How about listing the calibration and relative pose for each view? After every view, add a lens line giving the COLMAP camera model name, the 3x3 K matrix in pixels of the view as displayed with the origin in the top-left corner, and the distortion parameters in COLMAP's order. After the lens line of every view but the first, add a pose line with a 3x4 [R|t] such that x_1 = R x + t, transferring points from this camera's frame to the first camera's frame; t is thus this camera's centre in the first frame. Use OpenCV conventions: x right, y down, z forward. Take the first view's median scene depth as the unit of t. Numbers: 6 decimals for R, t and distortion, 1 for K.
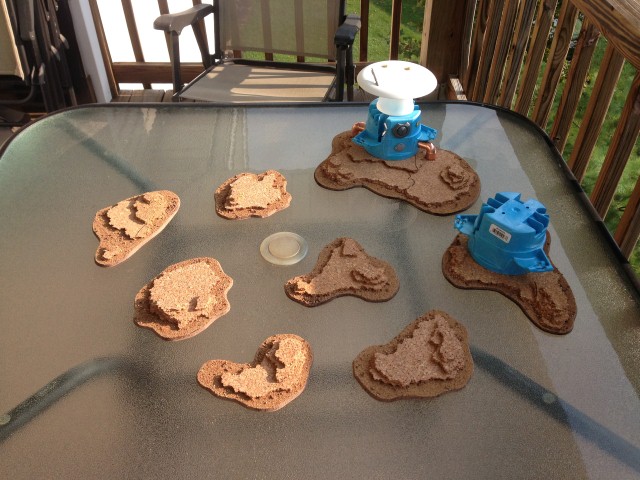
lens RADIAL K [[613.0, 0, 319.9], [0, 613.0, 238.2], [0, 0, 1]] dist [0.019872, 0.000000]
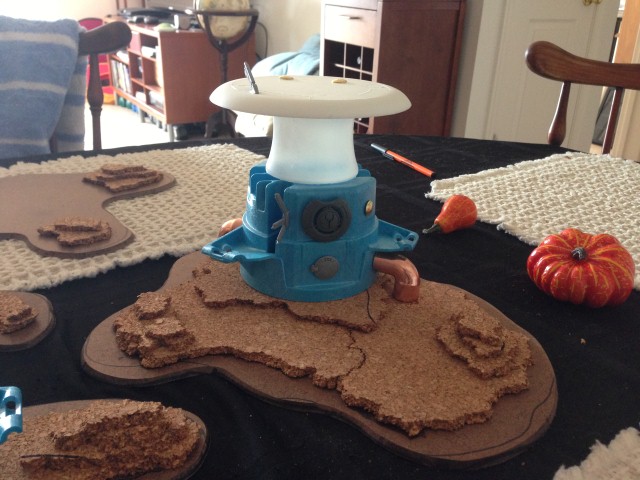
lens RADIAL K [[613.0, 0, 322.3], [0, 613.0, 239.3], [0, 0, 1]] dist [0.019872, 0.000000]
pose [[0.998933, 0.001531, 0.046157, 0.112637], [0.012667, 0.952038, -0.305718, -0.048433], [-0.044411, 0.305976, 0.951003, 0.643372]]
